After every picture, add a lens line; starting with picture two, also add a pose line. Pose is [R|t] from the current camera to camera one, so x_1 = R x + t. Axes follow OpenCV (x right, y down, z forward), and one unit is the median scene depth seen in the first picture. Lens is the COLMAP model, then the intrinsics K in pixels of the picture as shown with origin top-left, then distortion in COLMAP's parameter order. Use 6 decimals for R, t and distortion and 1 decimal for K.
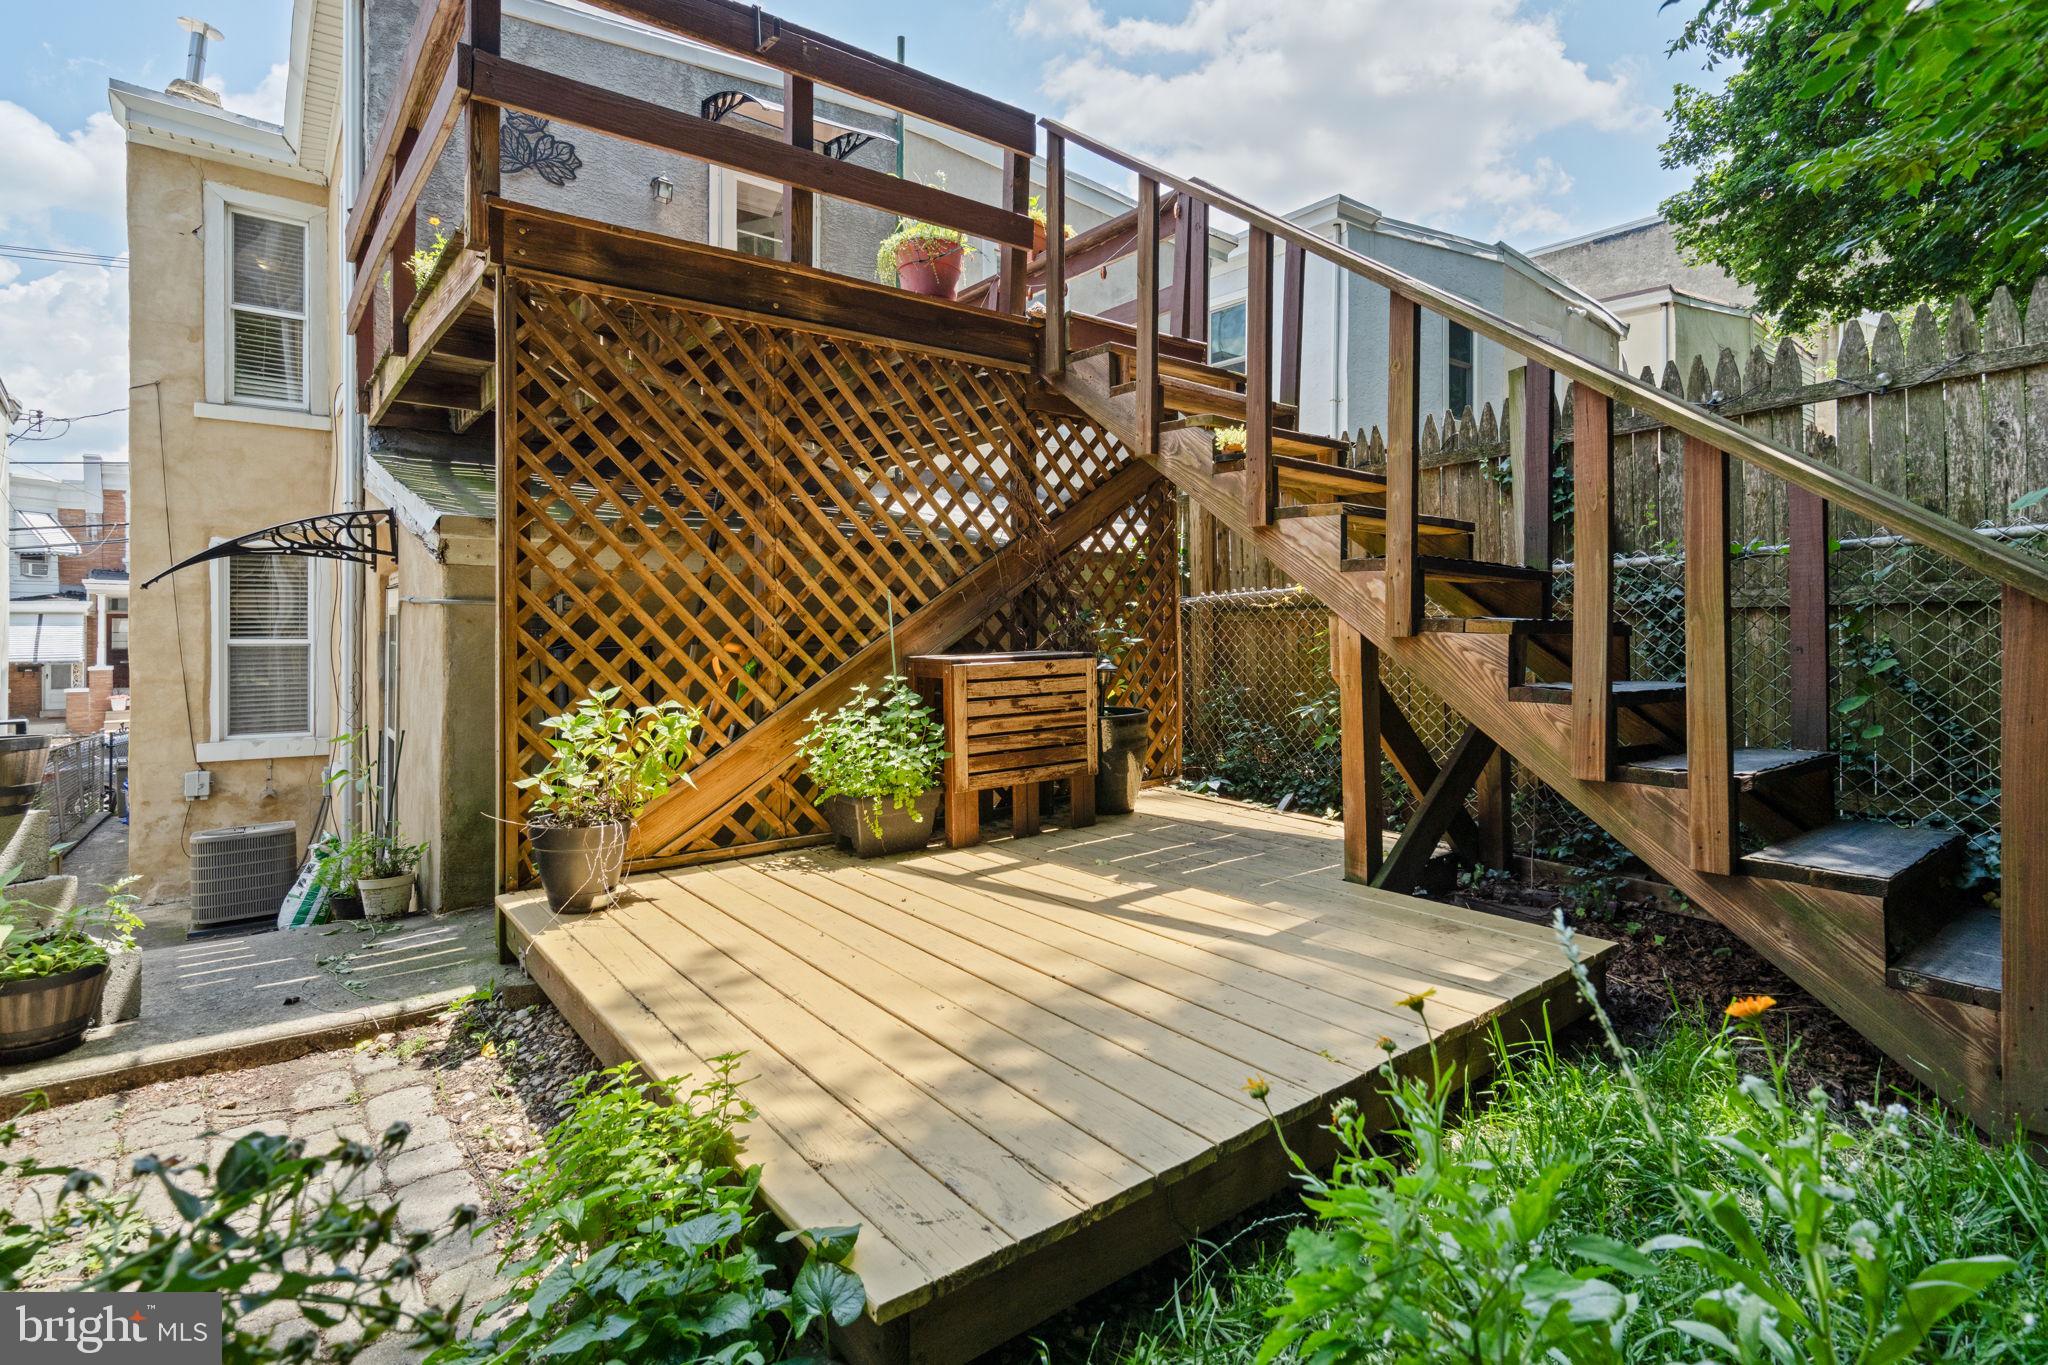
lens RADIAL K [[966.3, 0, 1021.2], [0, 966.3, 643.5], [0, 0, 1]] dist [0.002490, 0.001175]
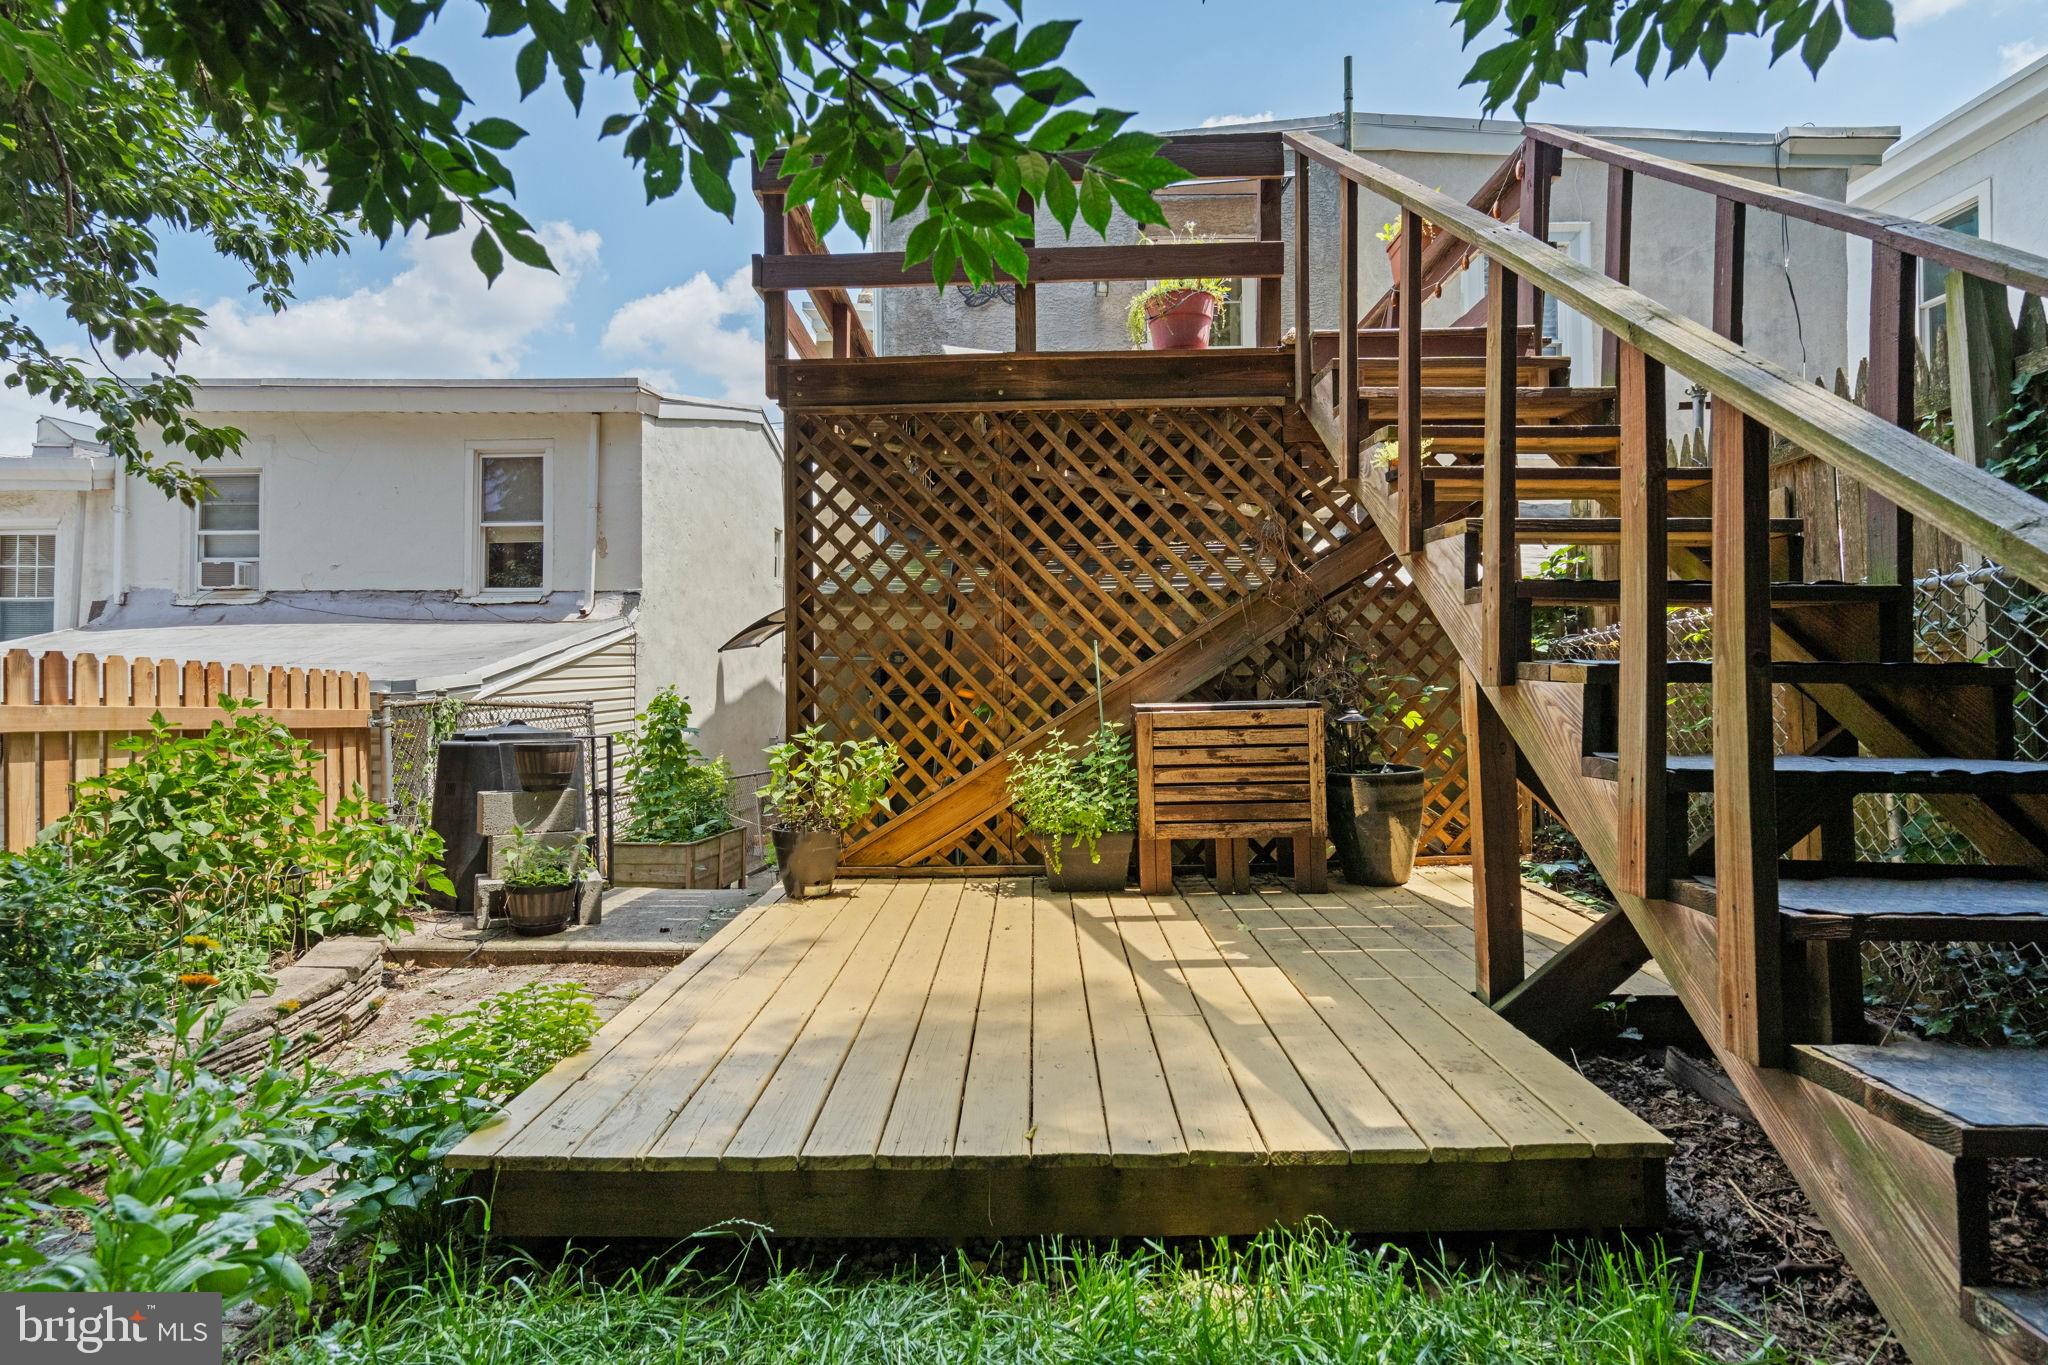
lens RADIAL K [[966.3, 0, 1026.8], [0, 966.3, 671.2], [0, 0, 1]] dist [0.002490, 0.001175]
pose [[0.787566, -0.008518, -0.616171, 0.455563], [-0.002110, 0.999861, -0.016520, -0.004456], [0.616226, 0.014311, 0.787439, 0.124593]]
